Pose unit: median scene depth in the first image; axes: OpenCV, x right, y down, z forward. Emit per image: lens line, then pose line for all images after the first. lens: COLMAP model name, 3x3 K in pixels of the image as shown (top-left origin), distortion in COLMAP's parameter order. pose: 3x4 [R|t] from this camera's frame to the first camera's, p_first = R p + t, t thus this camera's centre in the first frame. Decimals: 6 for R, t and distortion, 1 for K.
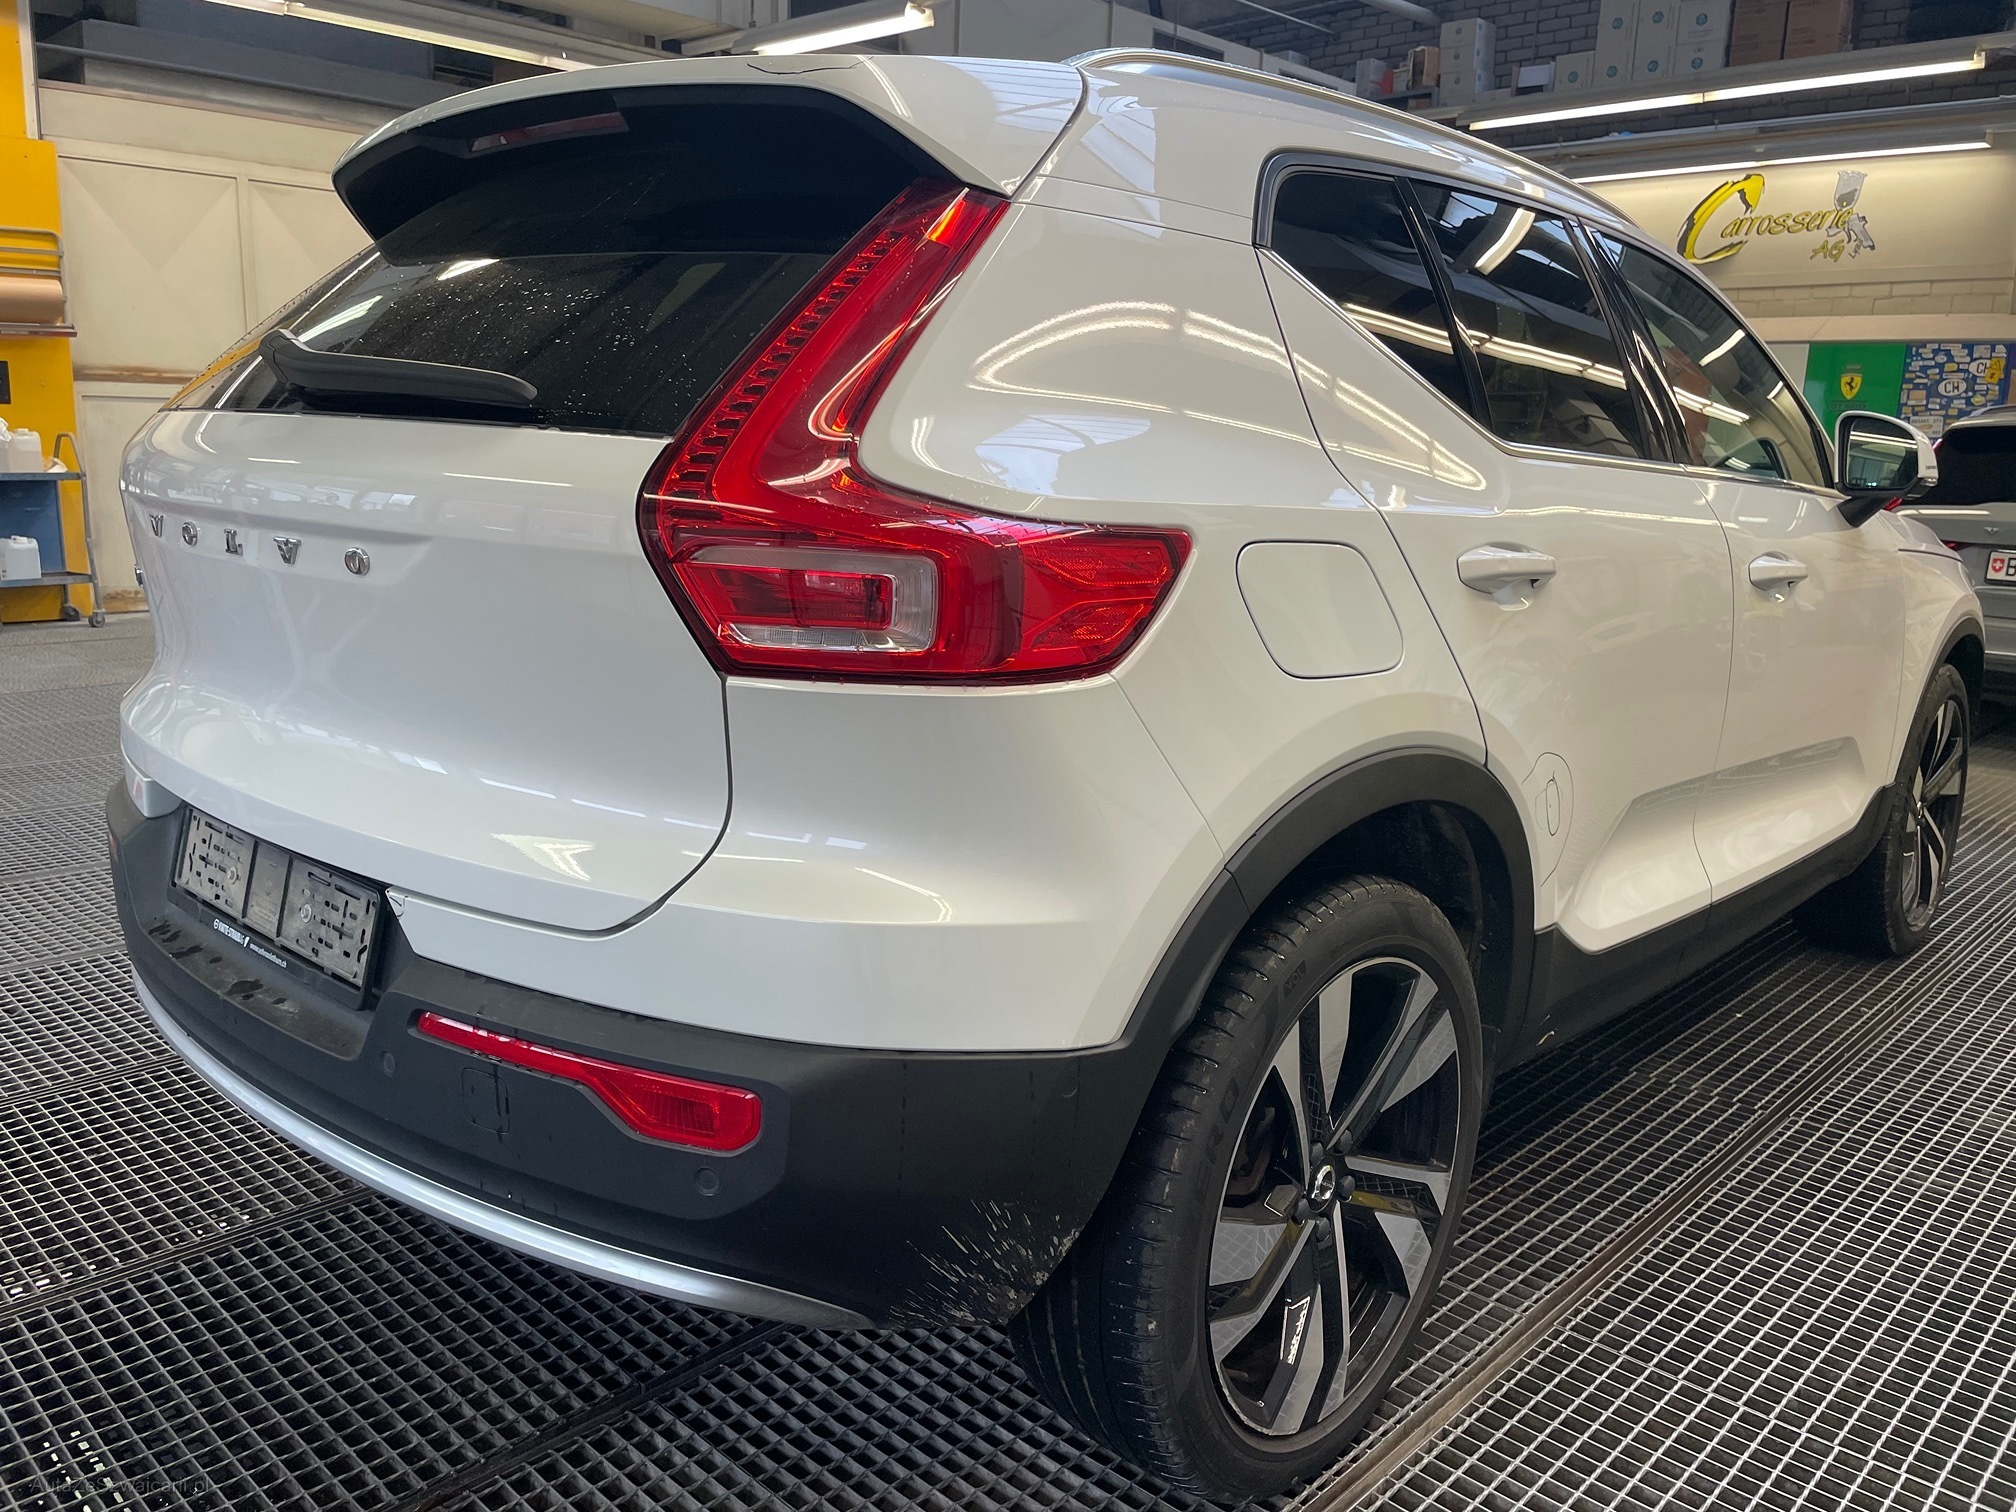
lens RADIAL K [[1528.4, 0, 1008.0], [0, 1528.4, 756.0], [0, 0, 1]] dist [0.073358, -0.111924]
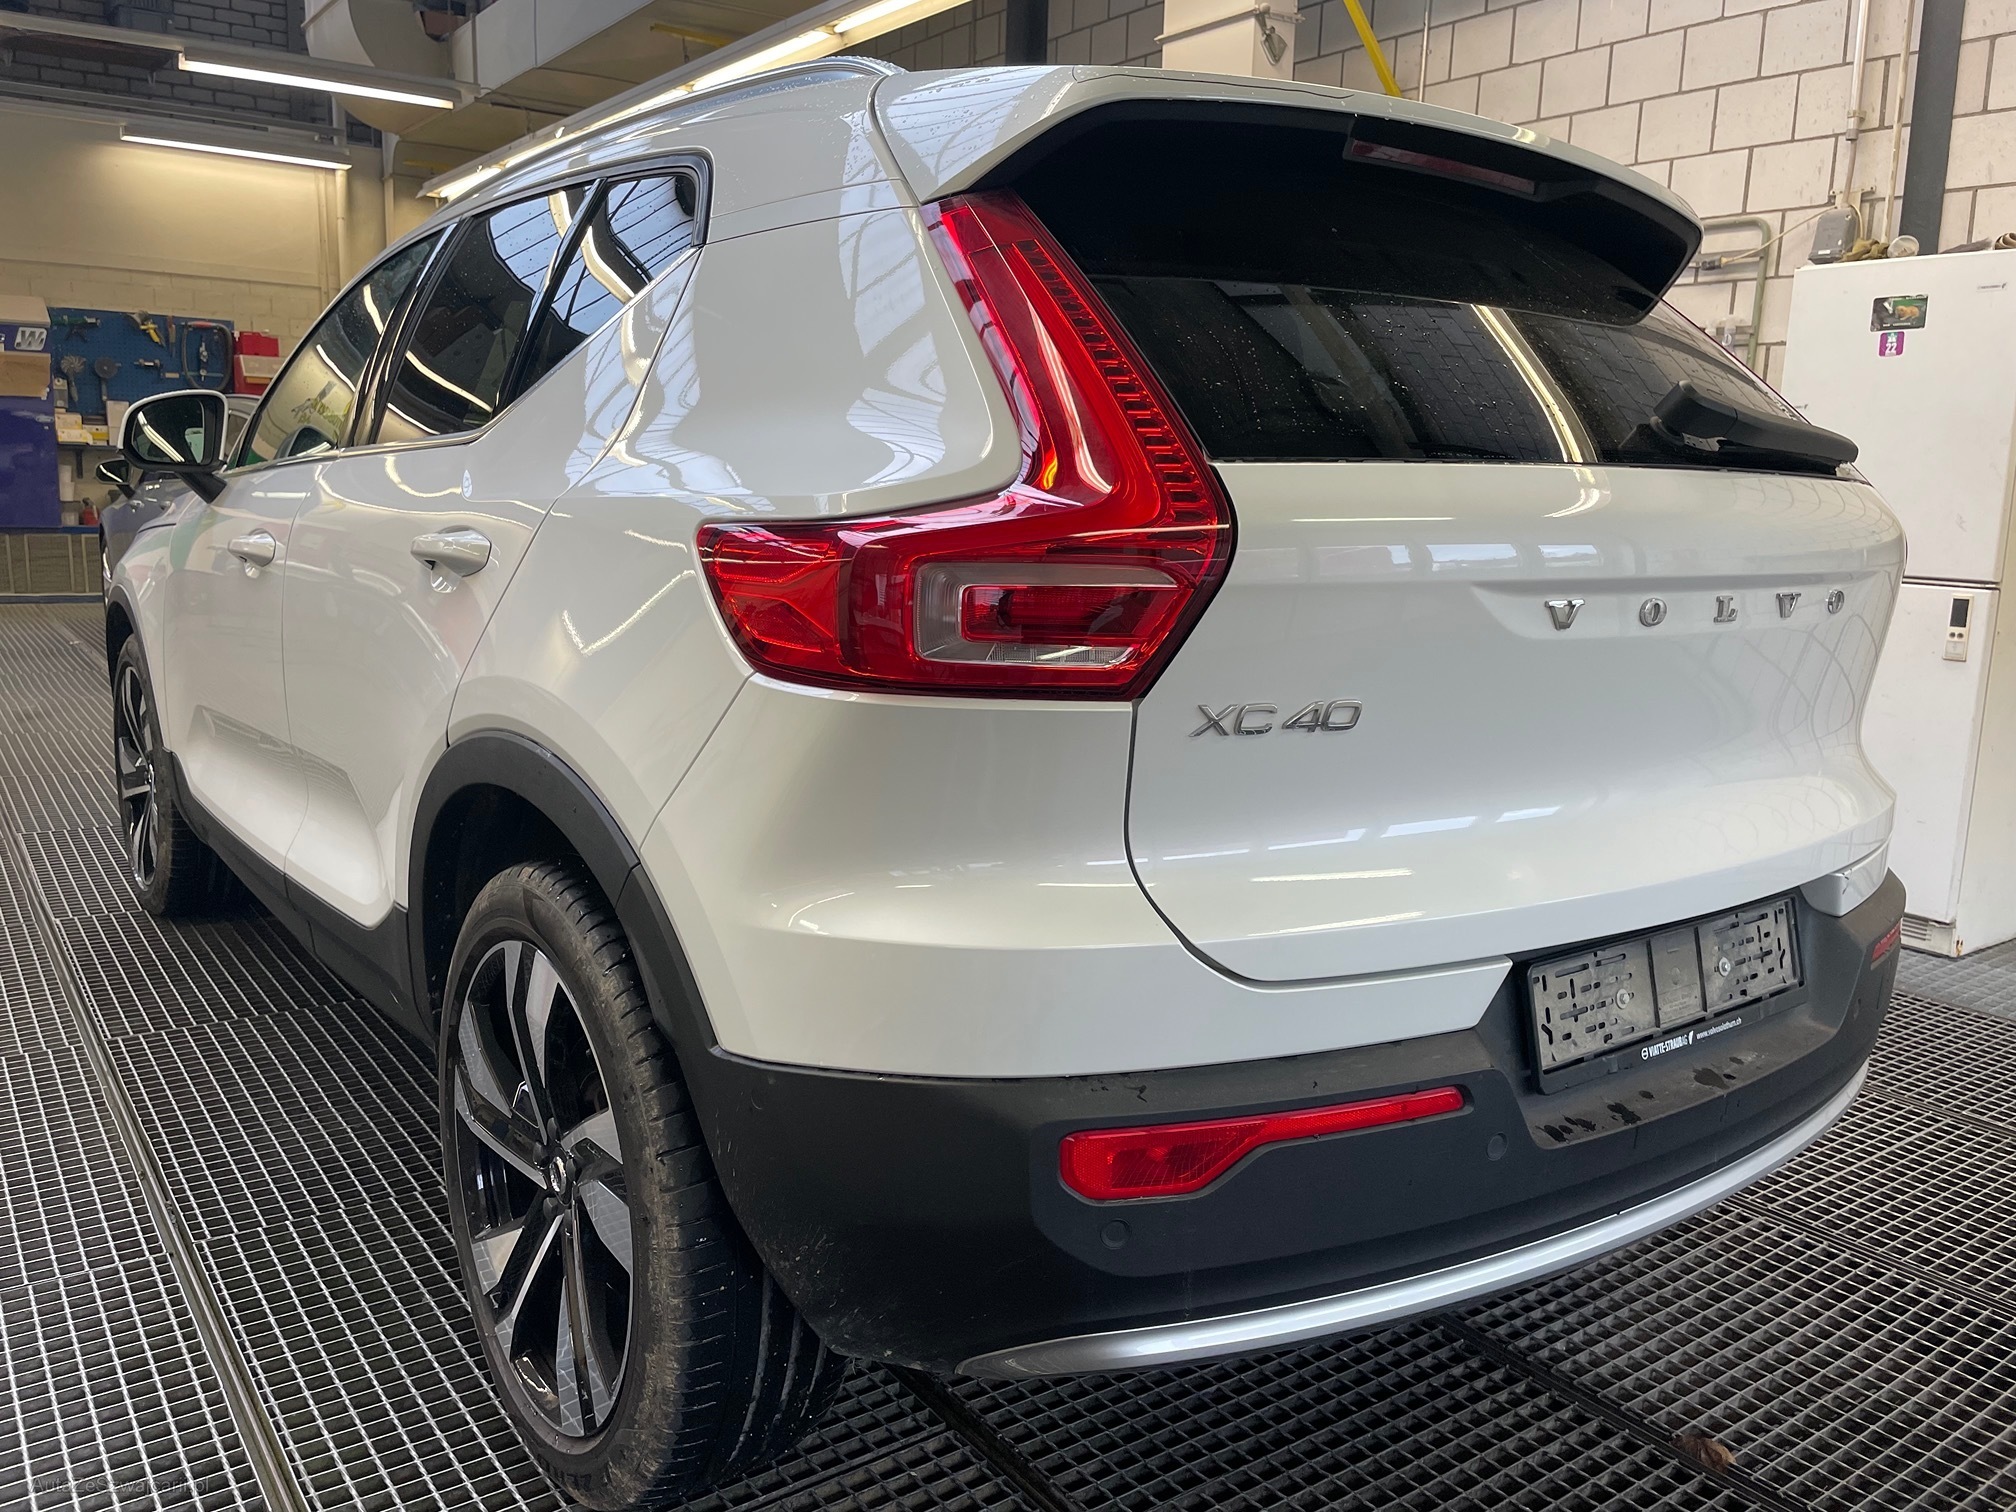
lens RADIAL K [[1572.0, 0, 1008.0], [0, 1572.0, 756.0], [0, 0, 1]] dist [0.000268, -0.004505]
pose [[0.171831, -0.192786, 0.966078, -0.240438], [0.181090, 0.970134, 0.161386, -0.044756], [-0.968339, 0.147216, 0.201611, 0.197966]]
